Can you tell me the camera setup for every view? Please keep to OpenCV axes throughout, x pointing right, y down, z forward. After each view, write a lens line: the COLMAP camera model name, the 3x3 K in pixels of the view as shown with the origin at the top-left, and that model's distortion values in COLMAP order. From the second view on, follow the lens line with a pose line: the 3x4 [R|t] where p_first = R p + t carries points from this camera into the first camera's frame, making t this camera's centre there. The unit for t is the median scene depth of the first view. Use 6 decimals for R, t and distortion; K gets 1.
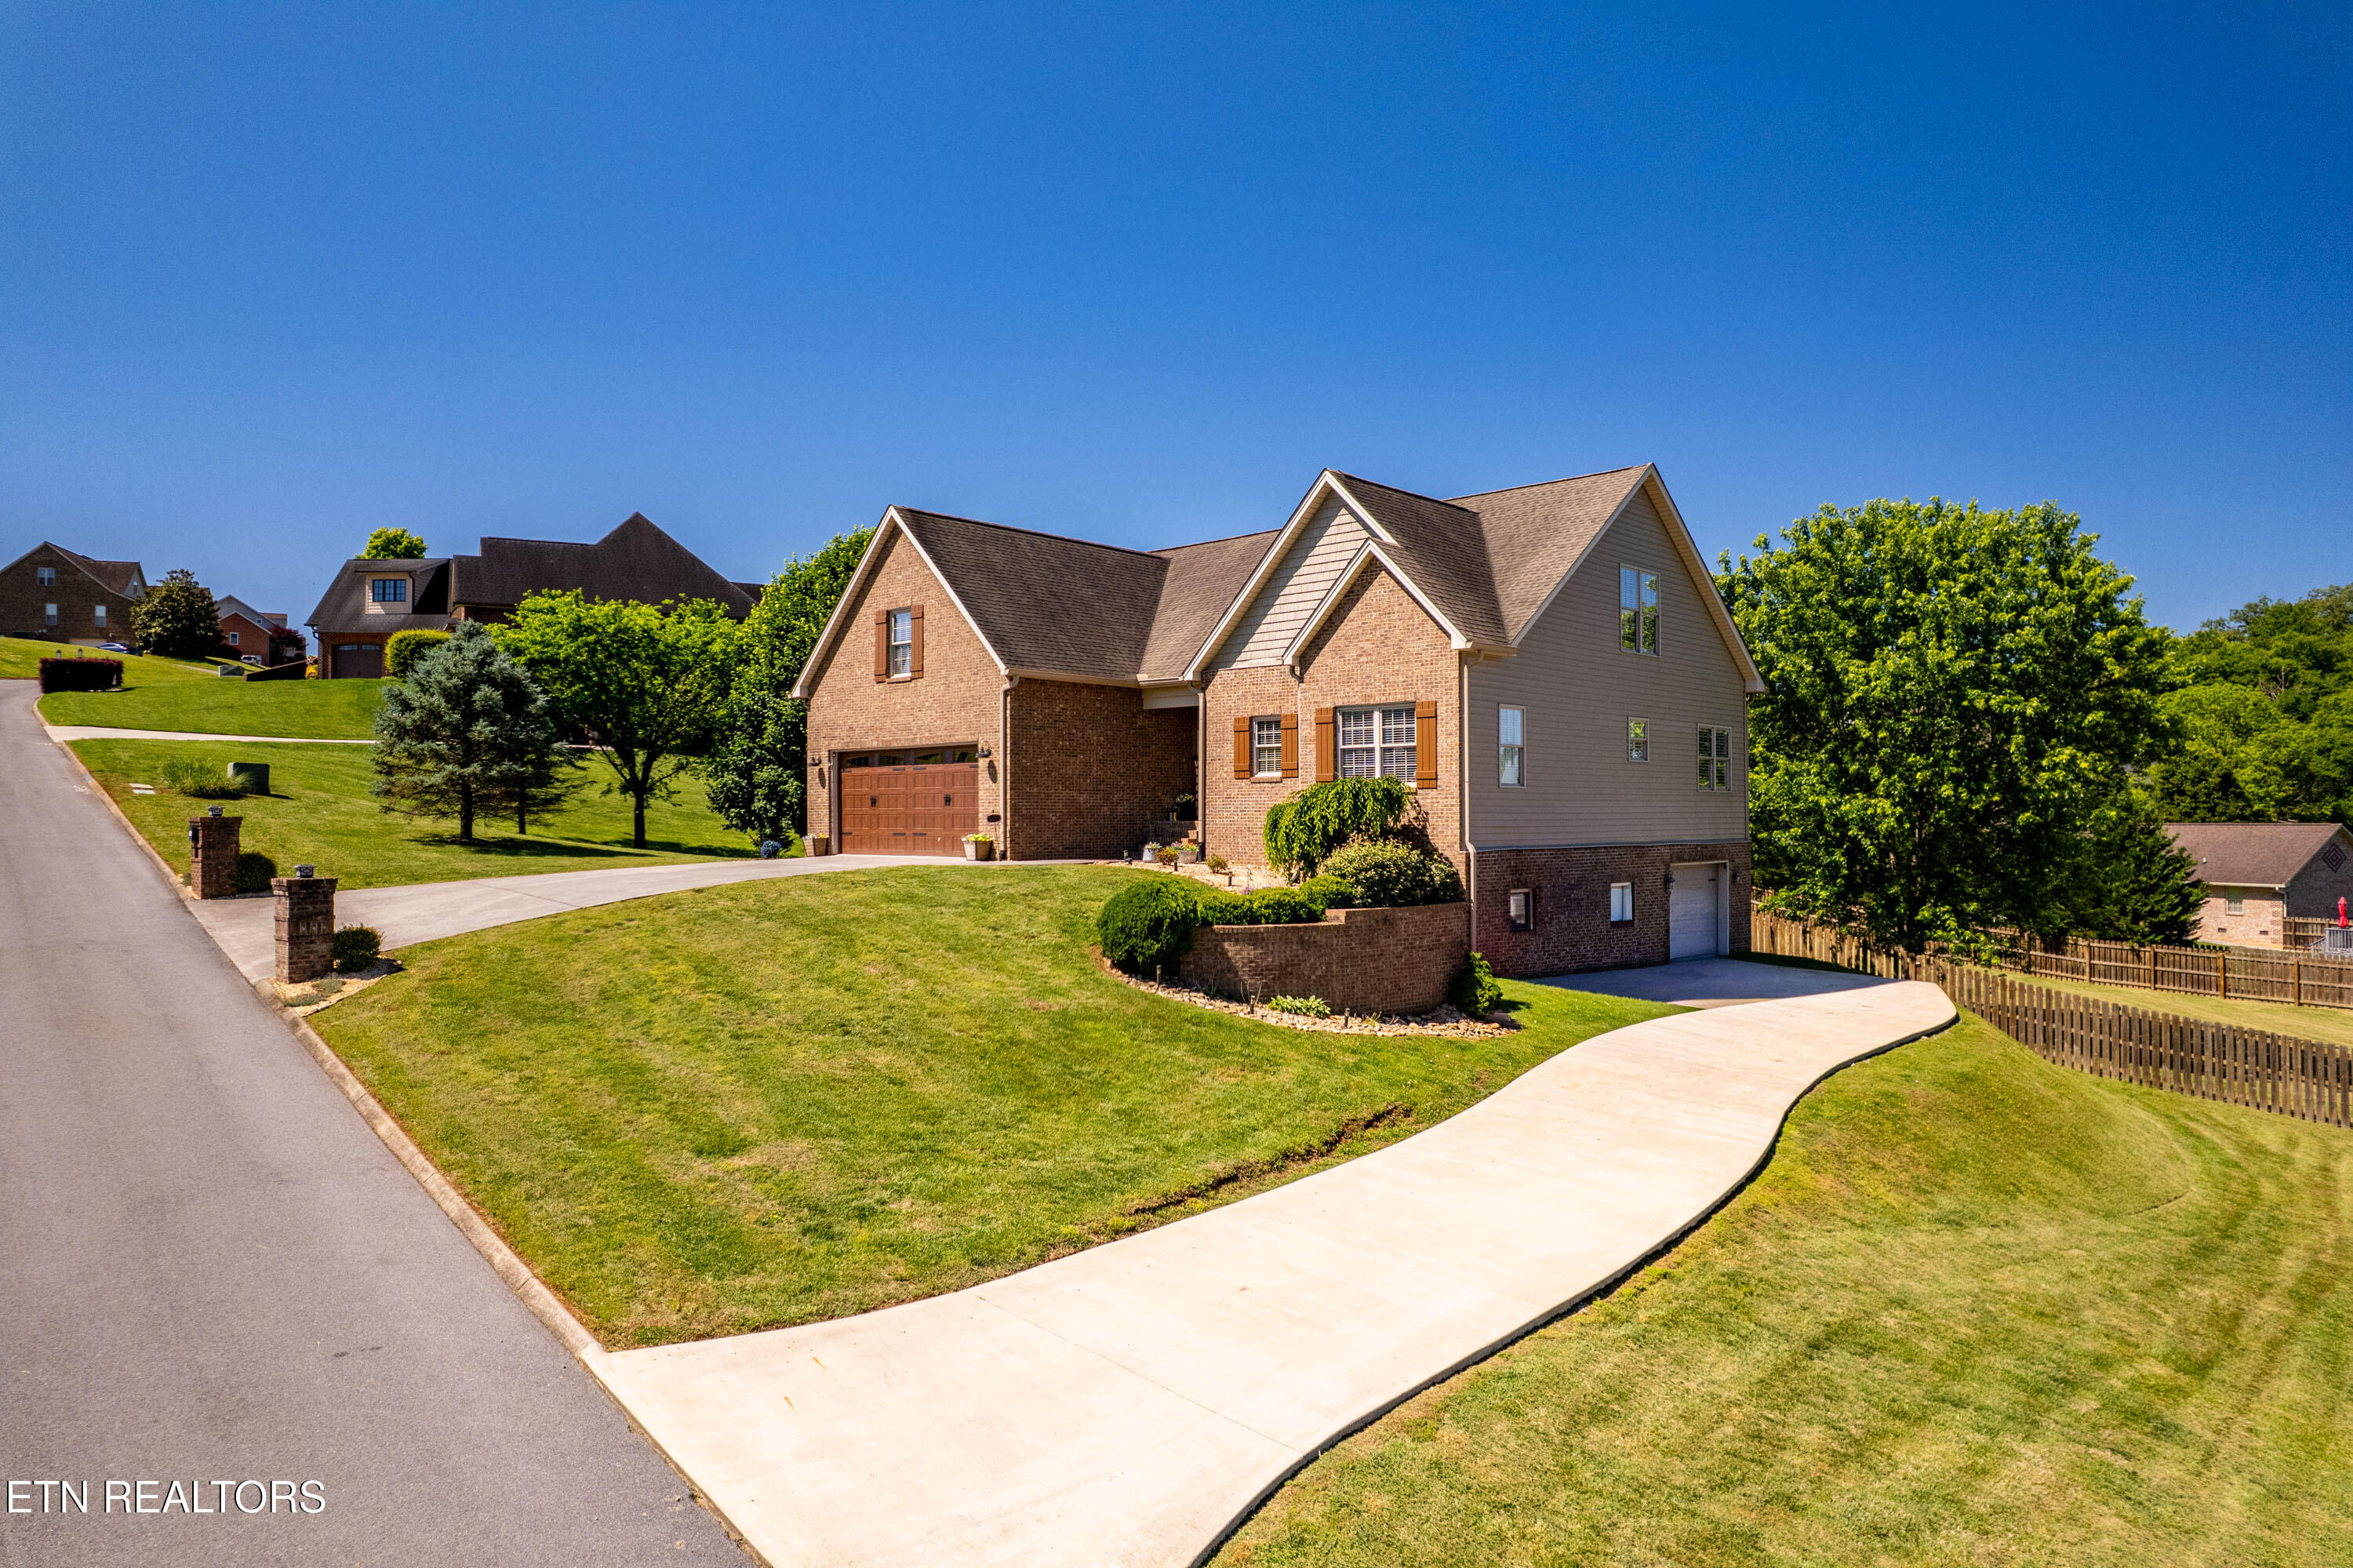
lens RADIAL K [[1510.6, 0, 1181.3], [0, 1510.6, 793.0], [0, 0, 1]] dist [-0.070709, 0.059111]
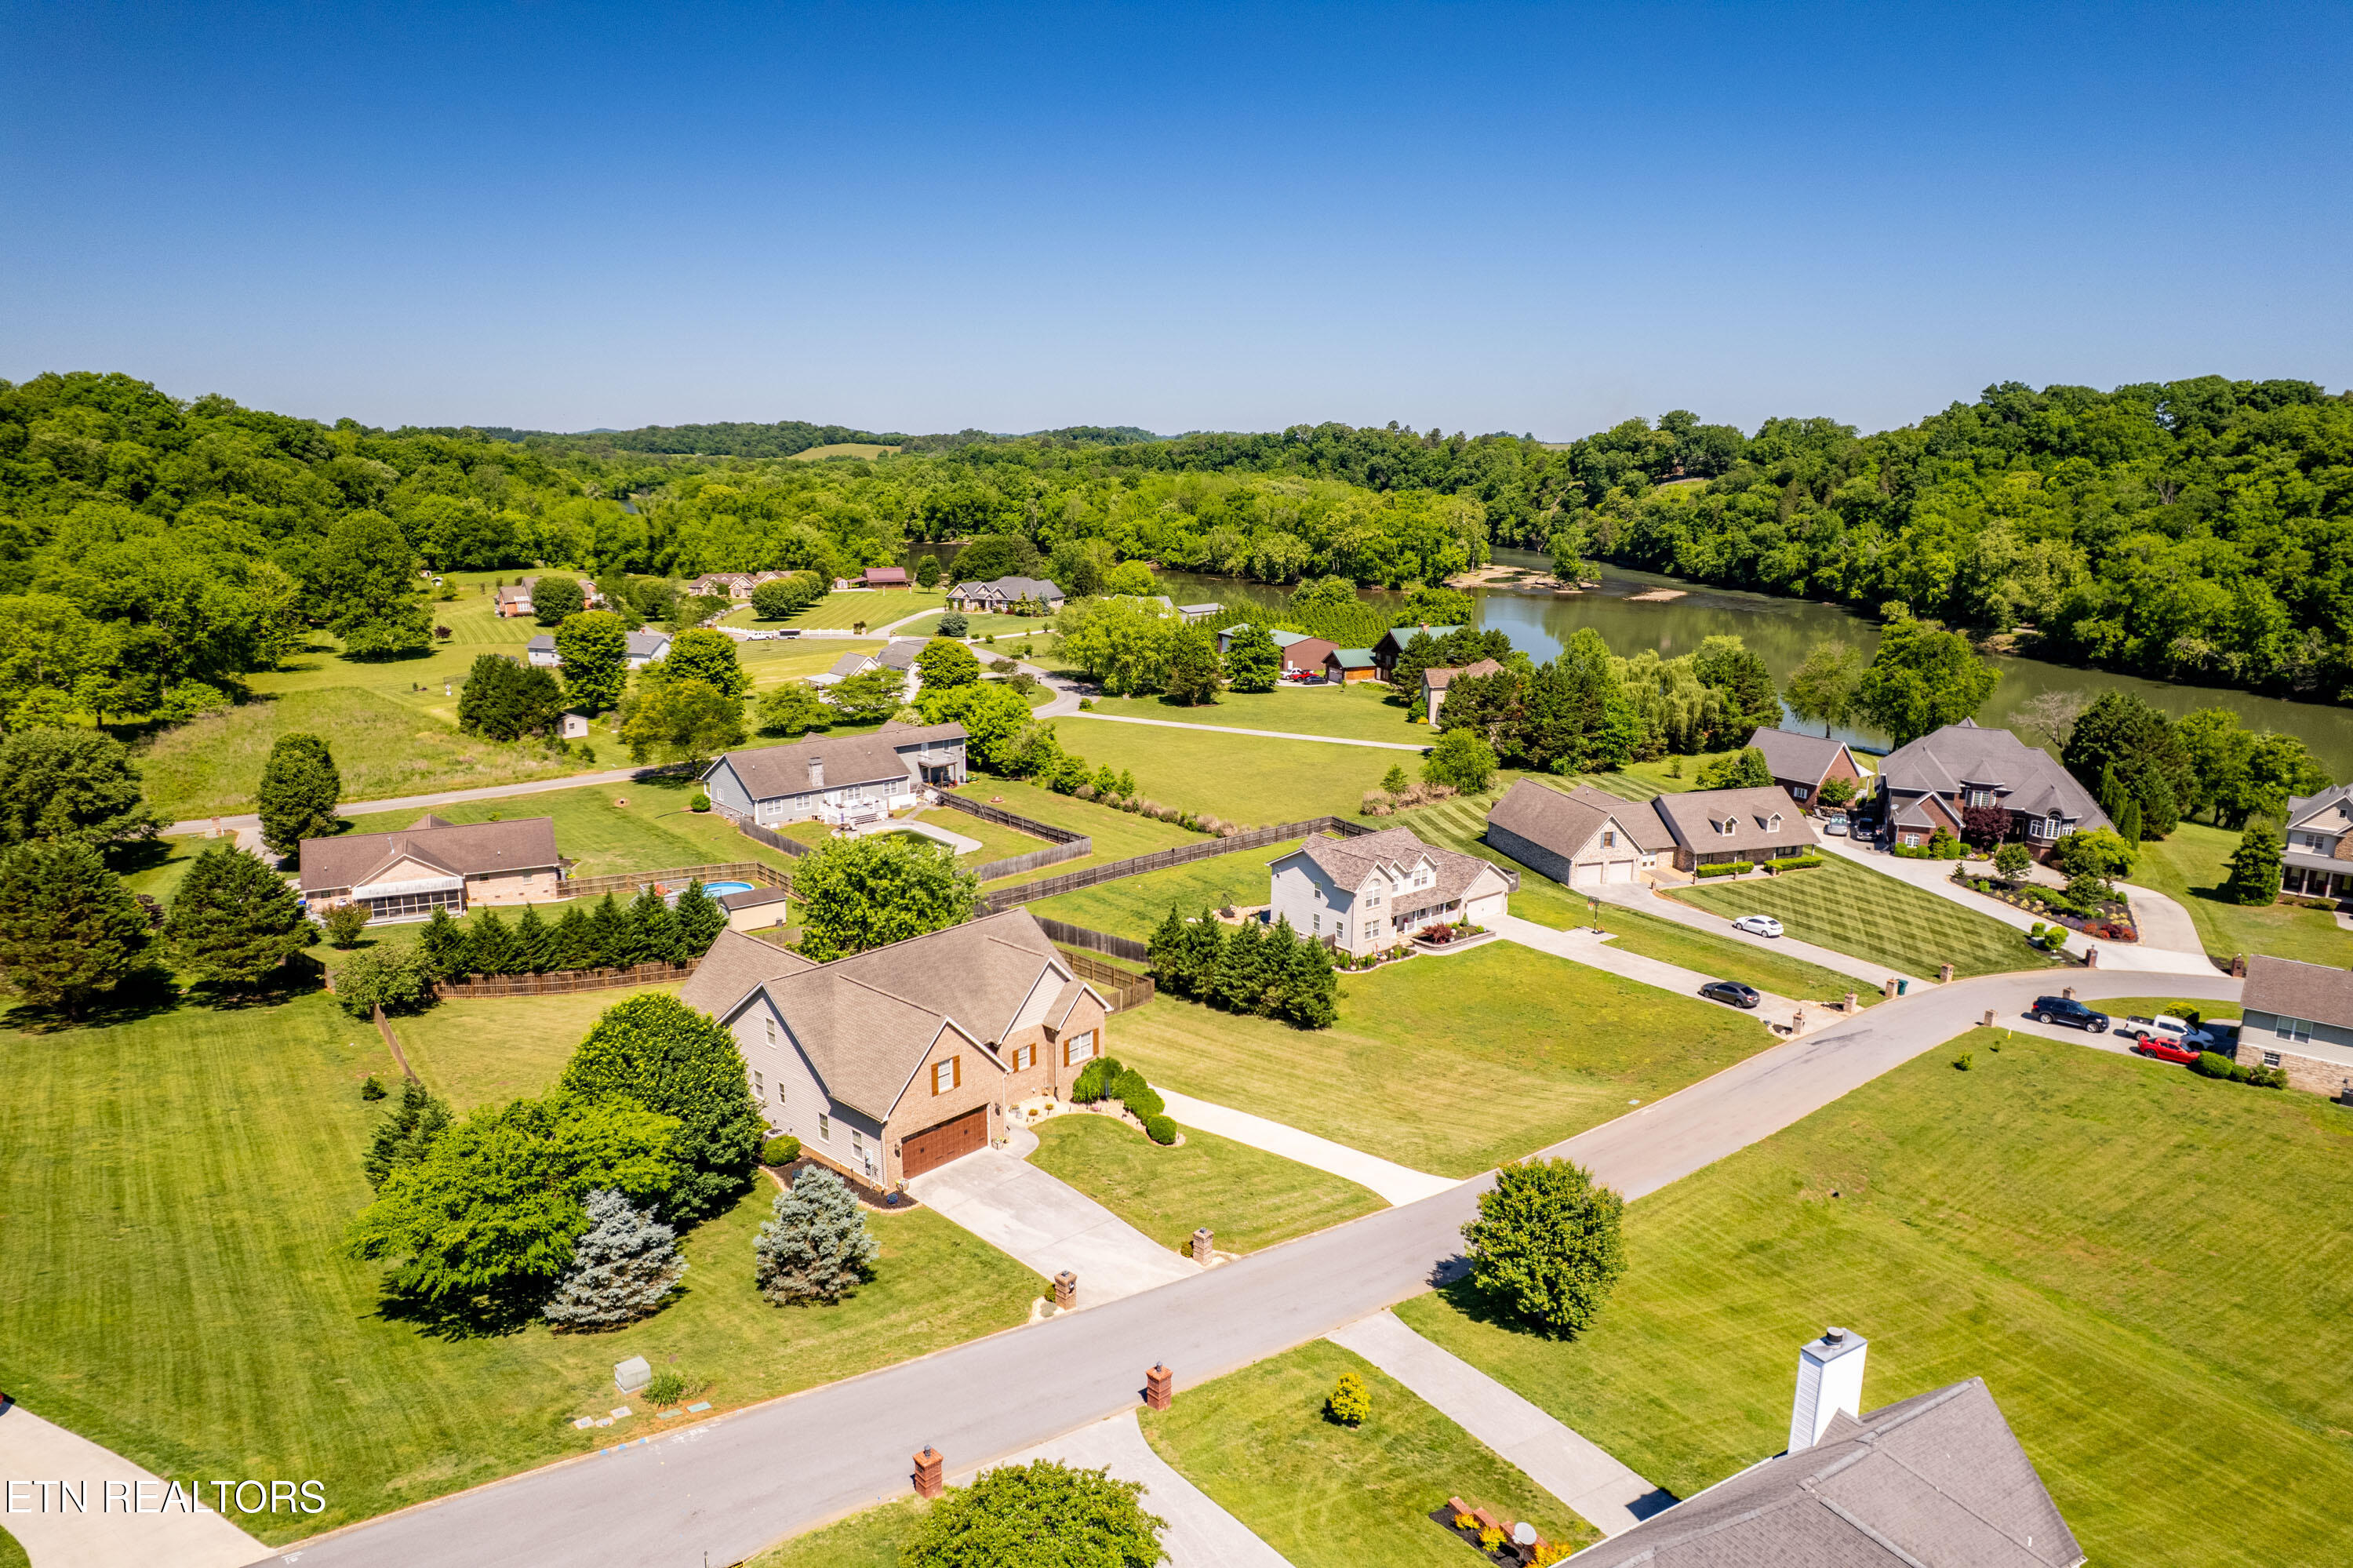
lens RADIAL K [[1510.6, 0, 1179.6], [0, 1510.6, 788.8], [0, 0, 1]] dist [-0.070709, 0.059111]
pose [[-0.017118, -0.218346, 0.975721, -2.522472], [-0.025215, 0.975648, 0.217887, -1.116206], [-0.999535, -0.020873, -0.022207, 0.826504]]
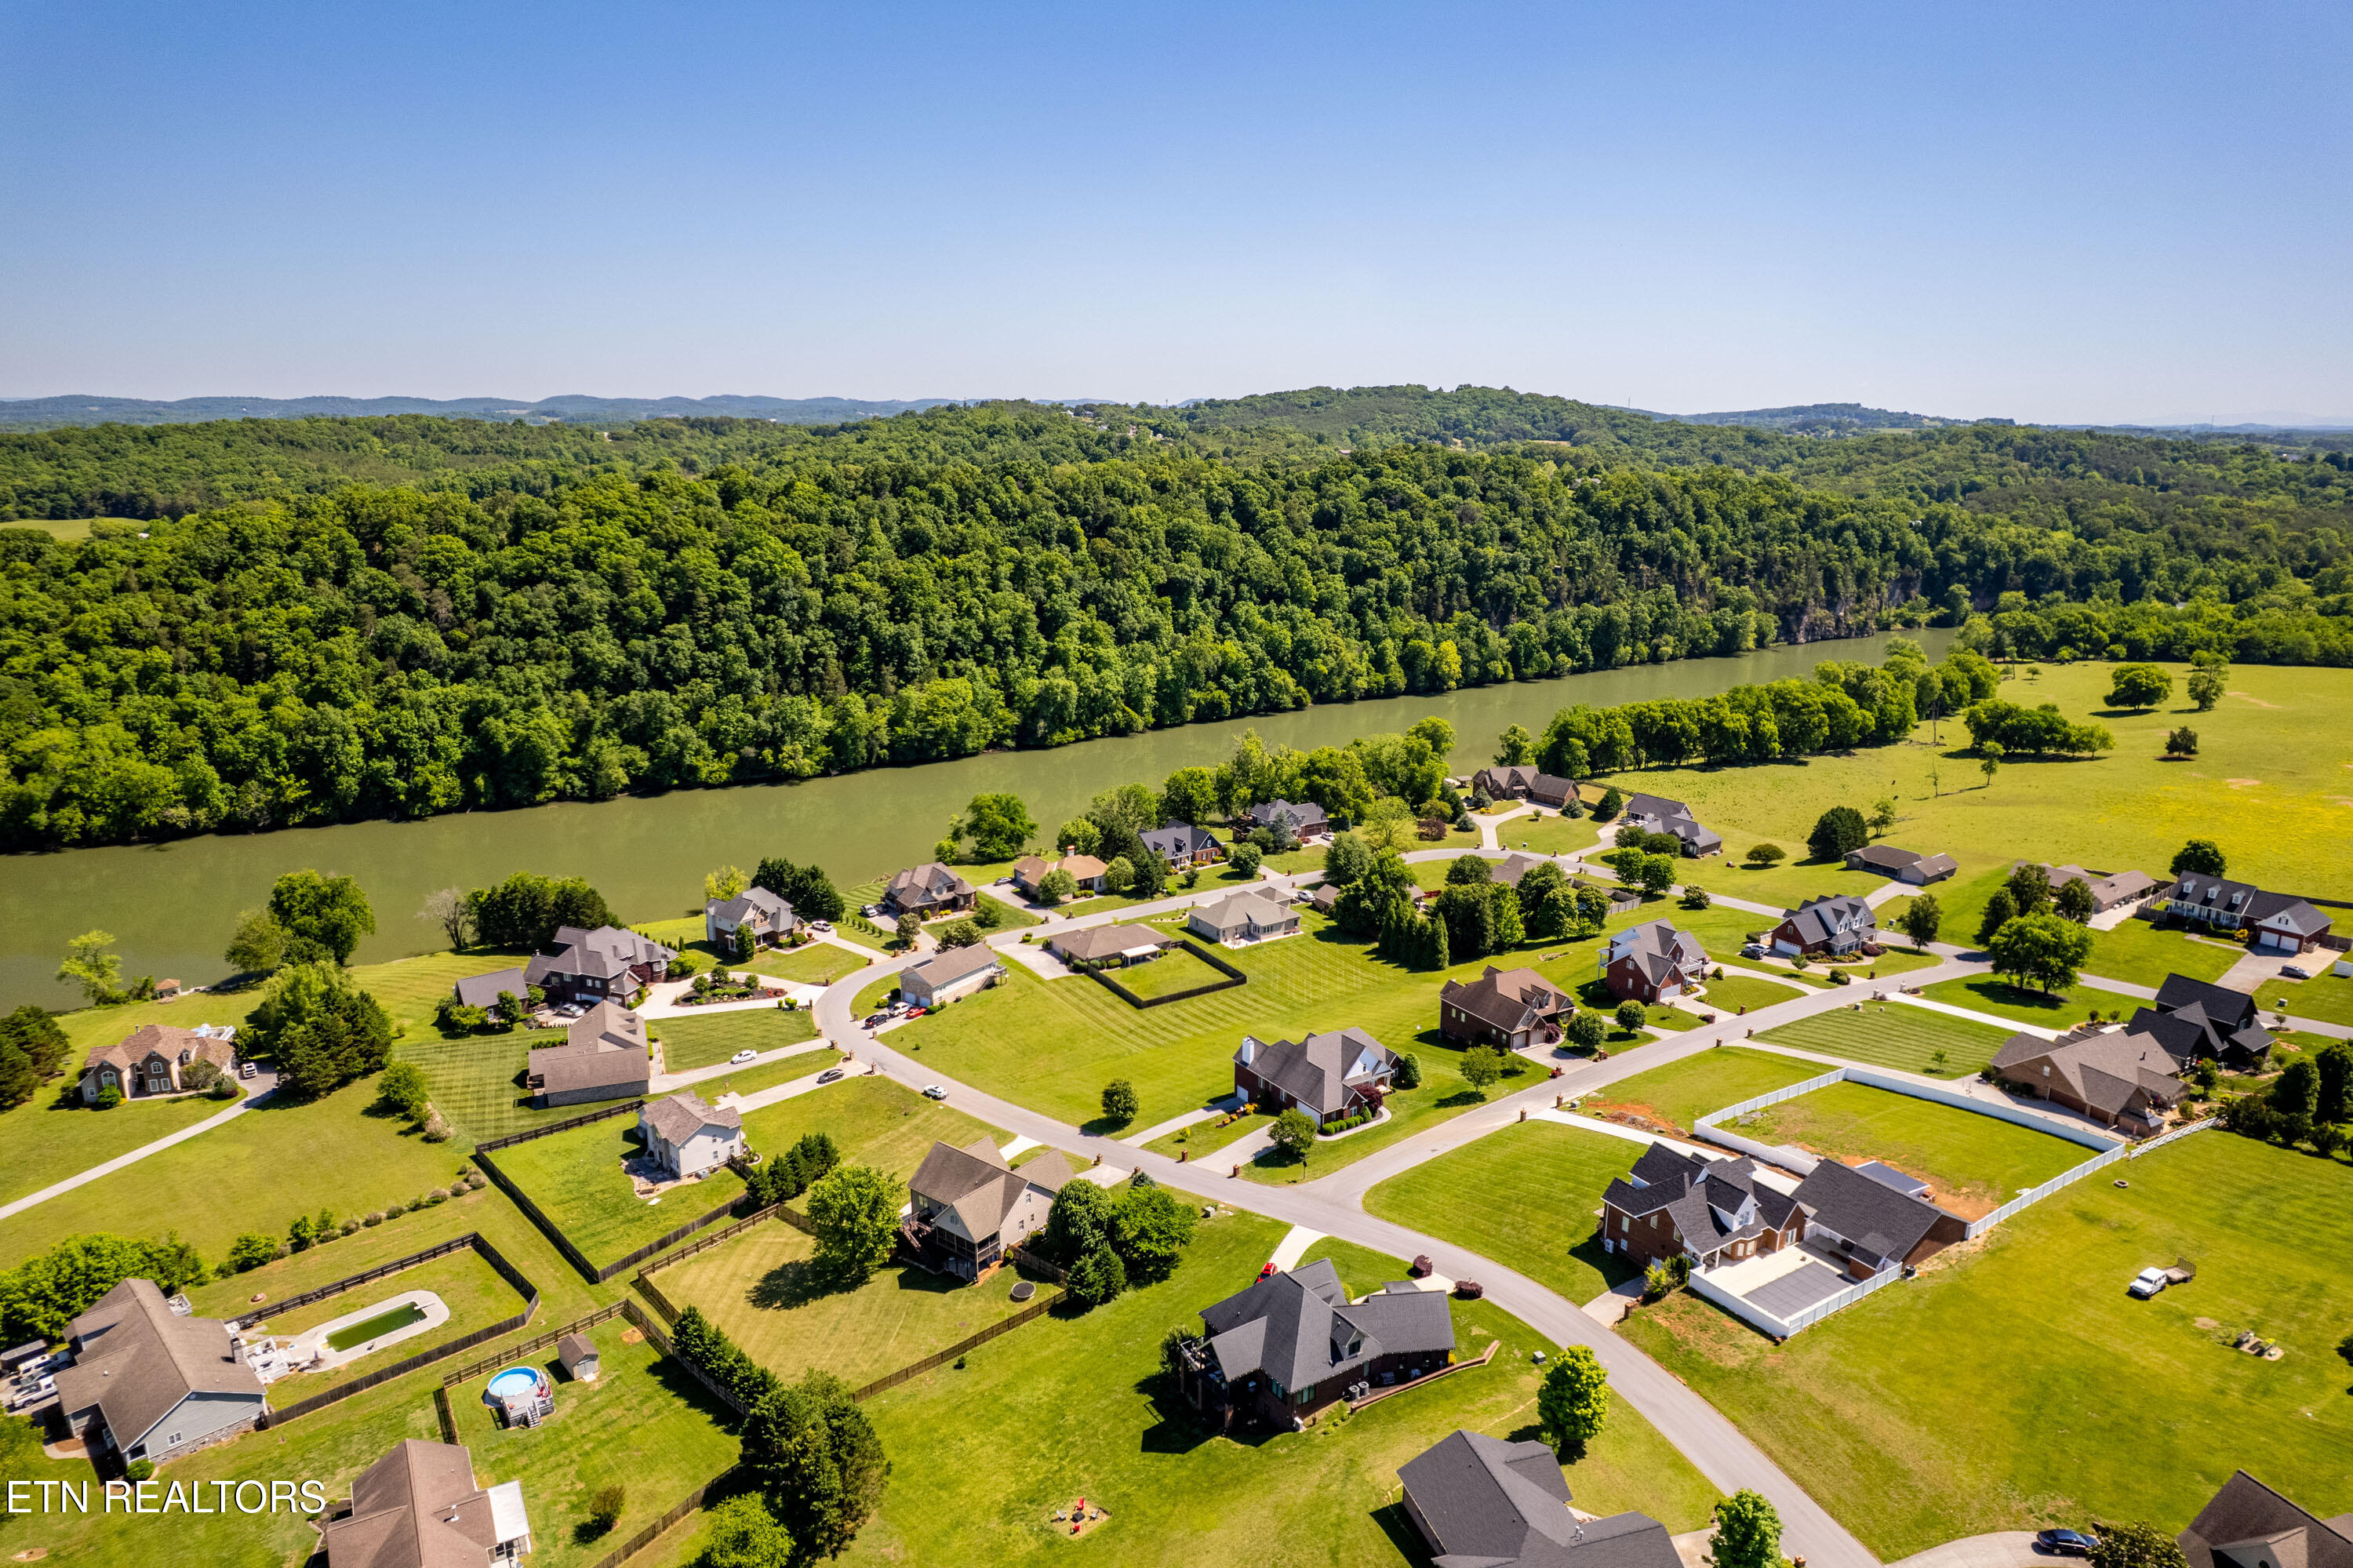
lens RADIAL K [[1510.6, 0, 1182.0], [0, 1510.6, 798.0], [0, 0, 1]] dist [-0.070709, 0.059111]
pose [[-0.995815, 0.018026, -0.089593, -0.206561], [-0.003742, 0.971489, 0.237057, -3.447375], [0.091312, 0.236400, -0.967356, 7.558427]]
